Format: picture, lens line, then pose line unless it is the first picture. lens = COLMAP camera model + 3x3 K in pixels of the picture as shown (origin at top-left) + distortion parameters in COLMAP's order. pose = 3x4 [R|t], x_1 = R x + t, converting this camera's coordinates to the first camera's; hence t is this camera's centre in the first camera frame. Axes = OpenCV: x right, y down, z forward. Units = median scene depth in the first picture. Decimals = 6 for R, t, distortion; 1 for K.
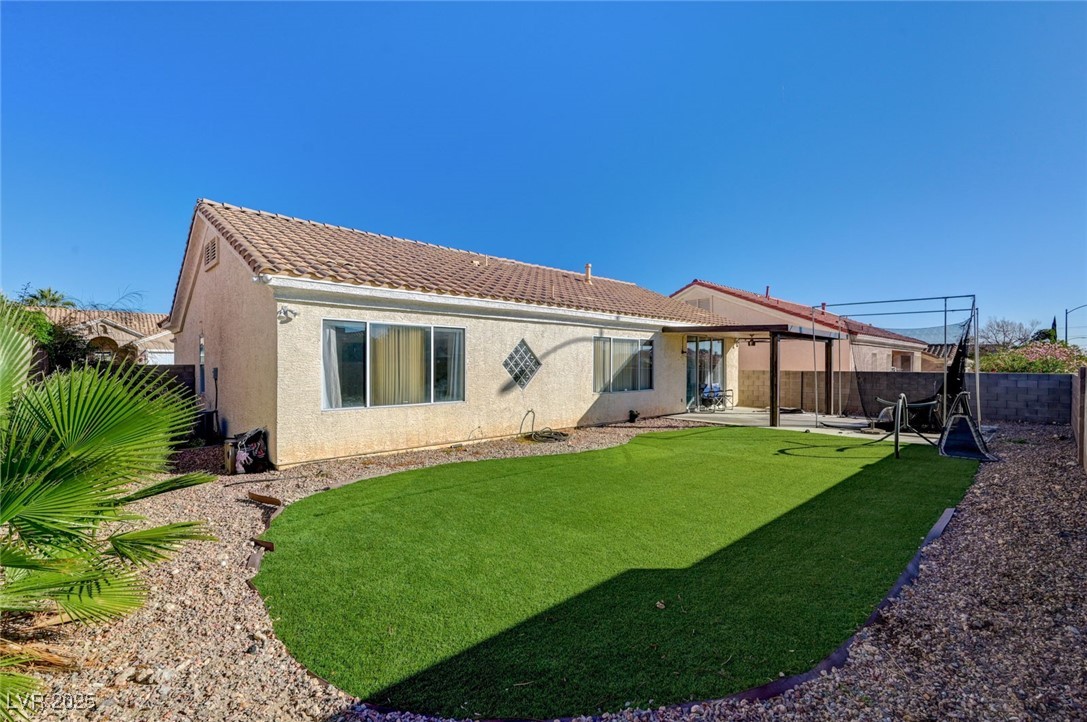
lens RADIAL K [[491.4, 0, 543.5], [0, 491.4, 361.0], [0, 0, 1]] dist [-0.001076, -0.000030]
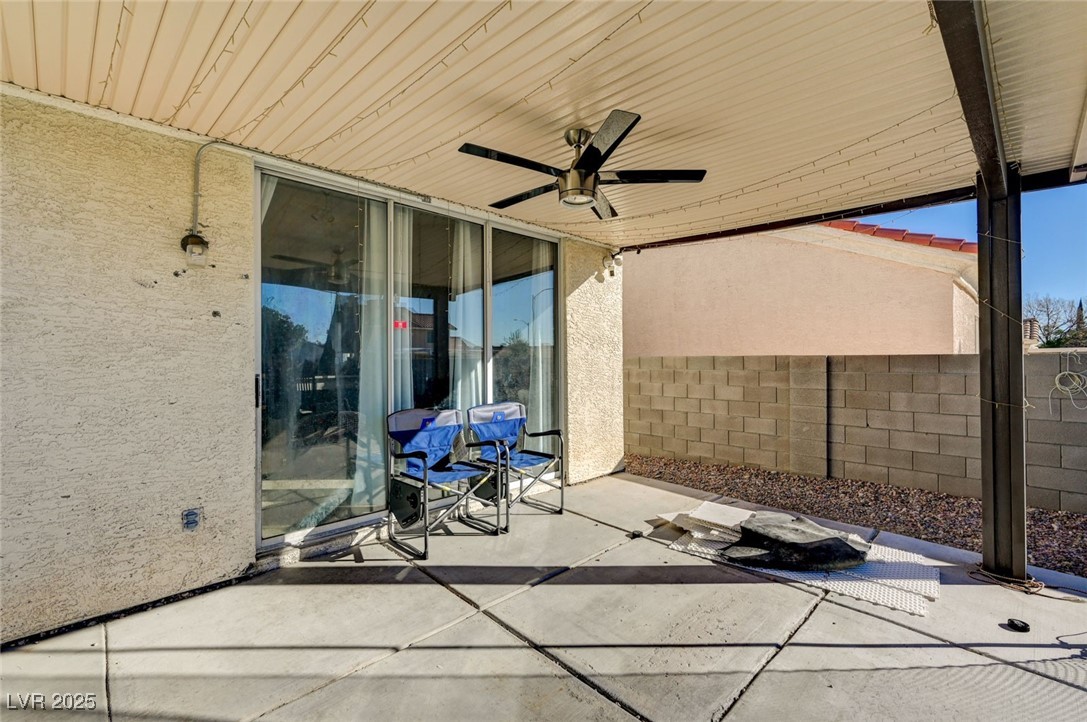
lens RADIAL K [[480.9, 0, 543.5], [0, 480.9, 361.0], [0, 0, 1]] dist [-0.001142, -0.000055]
pose [[0.999105, -0.011040, 0.040827, 0.332981], [0.010567, 0.999875, 0.011798, 0.017844], [-0.040952, -0.011356, 0.999097, 0.704217]]
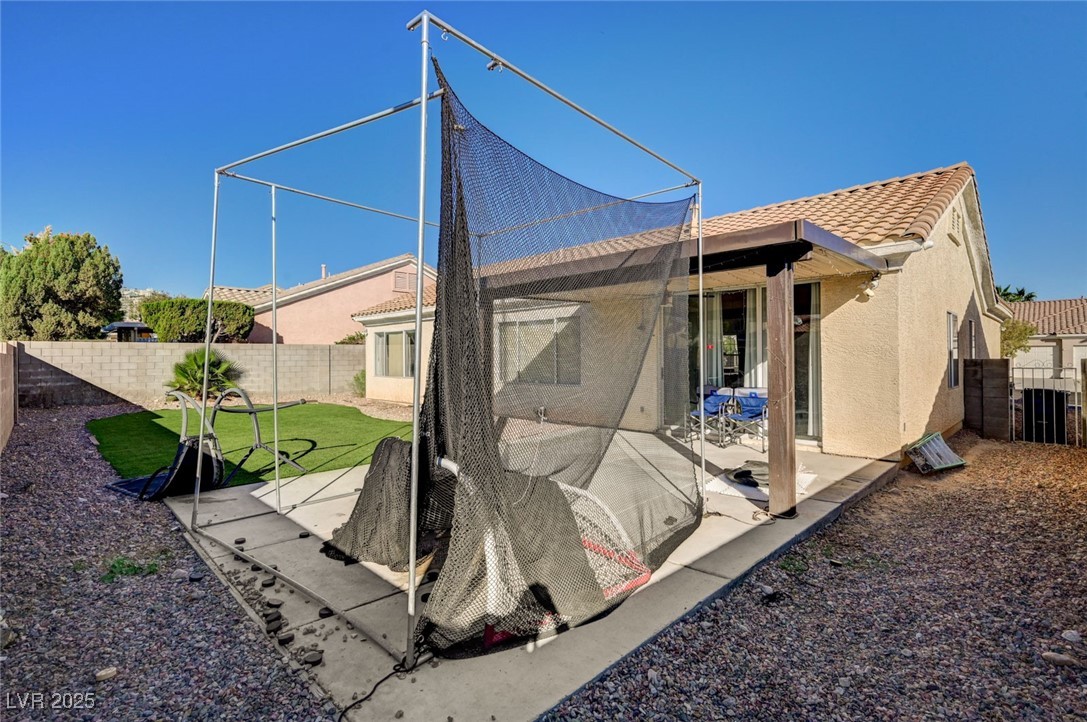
lens RADIAL K [[518.7, 0, 543.5], [0, 518.7, 361.0], [0, 0, 1]] dist [-0.000791, 0.000206]
pose [[0.013115, -0.003526, -0.999908, 0.733275], [0.009736, 0.999947, -0.003398, 0.017473], [0.999867, -0.009690, 0.013149, 0.743324]]
